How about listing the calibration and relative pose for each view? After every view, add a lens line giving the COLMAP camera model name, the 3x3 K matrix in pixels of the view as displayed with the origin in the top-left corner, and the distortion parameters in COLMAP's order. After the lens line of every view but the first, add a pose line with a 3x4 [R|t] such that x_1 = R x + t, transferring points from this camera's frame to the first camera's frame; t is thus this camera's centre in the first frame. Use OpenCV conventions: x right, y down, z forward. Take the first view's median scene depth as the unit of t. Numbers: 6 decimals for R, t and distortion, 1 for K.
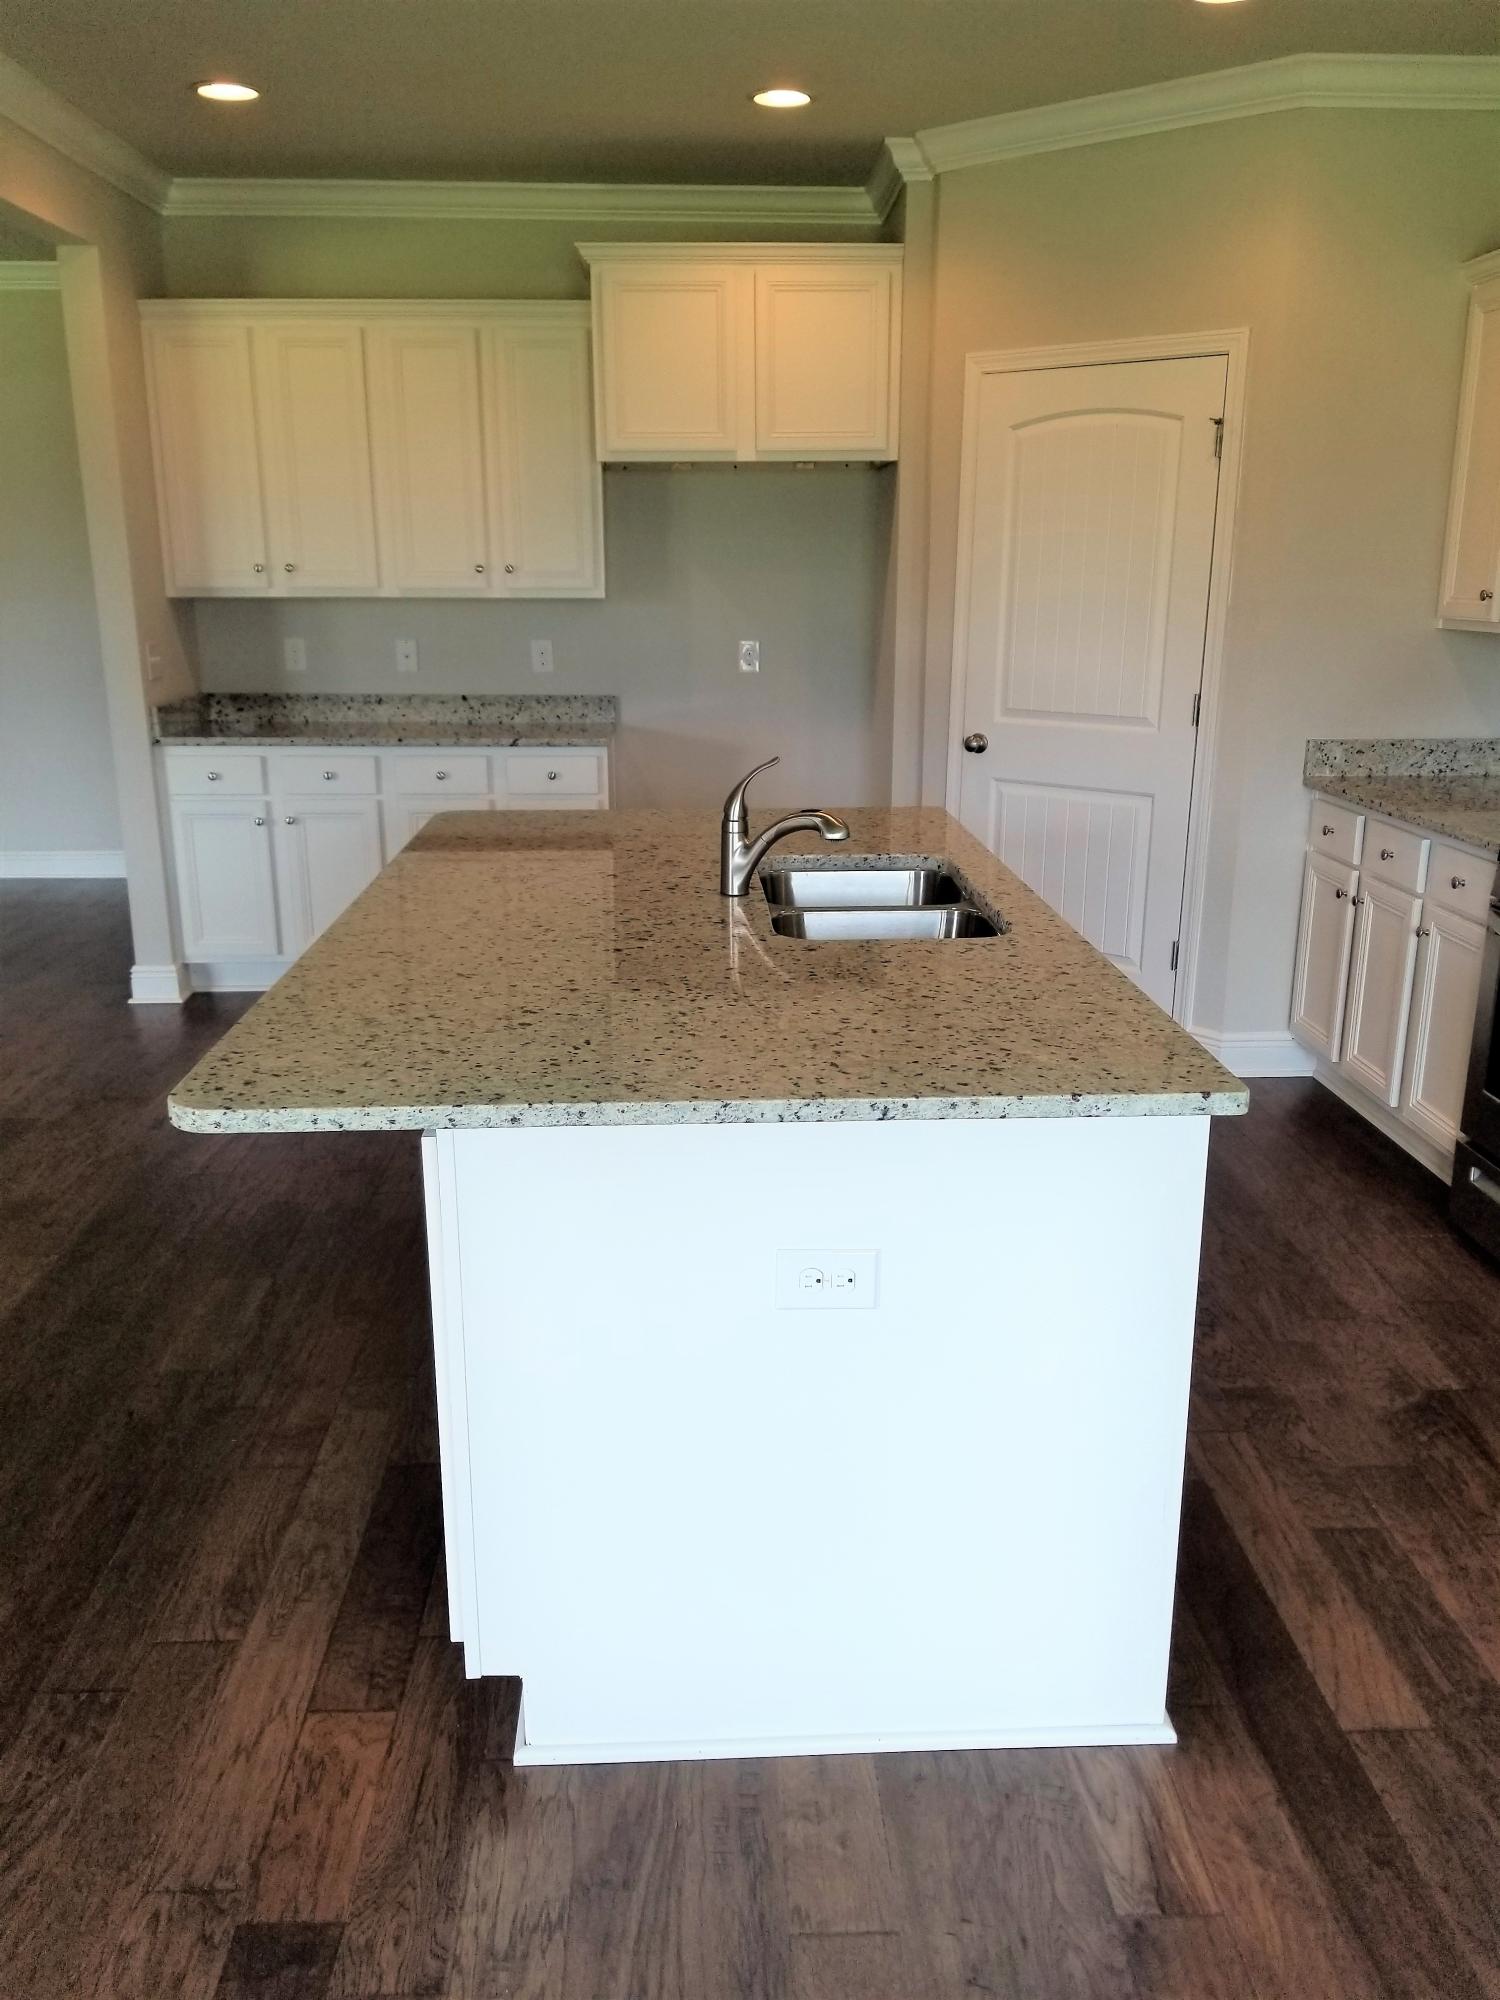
lens RADIAL K [[1564.8, 0, 752.3], [0, 1564.8, 1022.9], [0, 0, 1]] dist [0.058483, -0.118863]
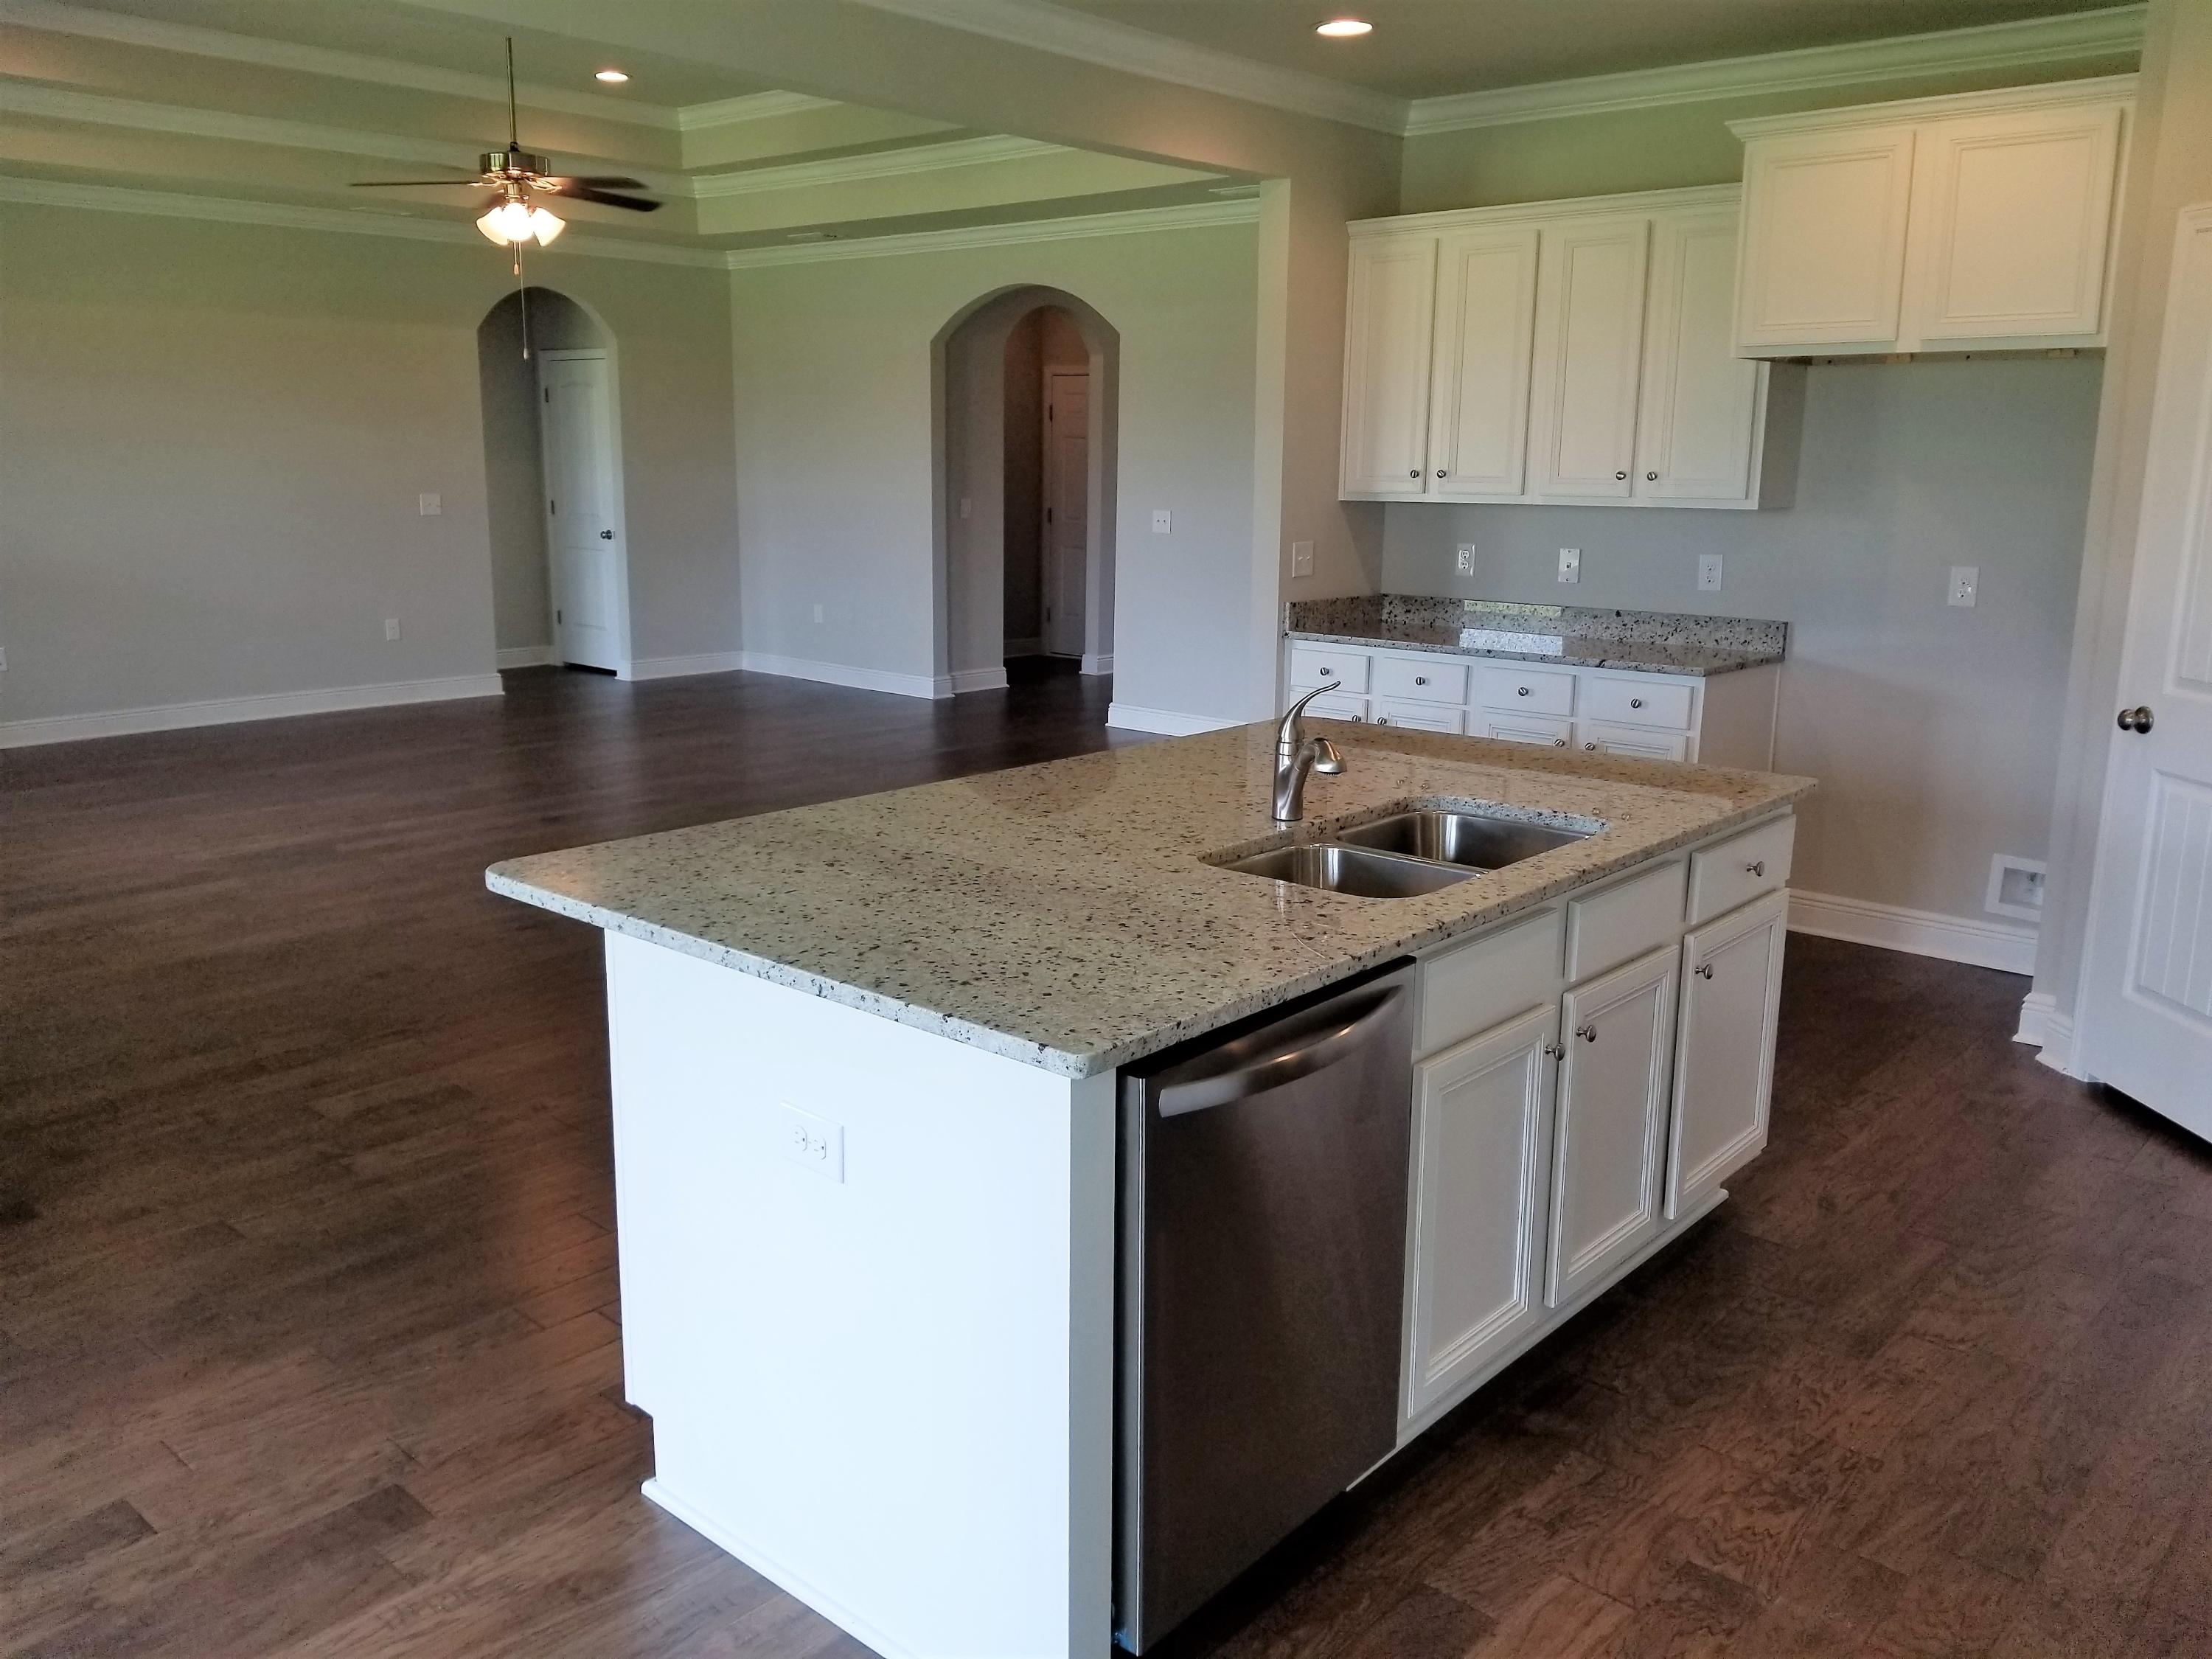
lens RADIAL K [[1730.7, 0, 1089.0], [0, 1730.7, 821.5], [0, 0, 1]] dist [0.058483, -0.118863]
pose [[0.709647, 0.151793, -0.688011, 0.357361], [-0.205164, 0.978718, 0.004314, -0.034559], [0.674024, 0.138093, 0.725687, 0.088441]]
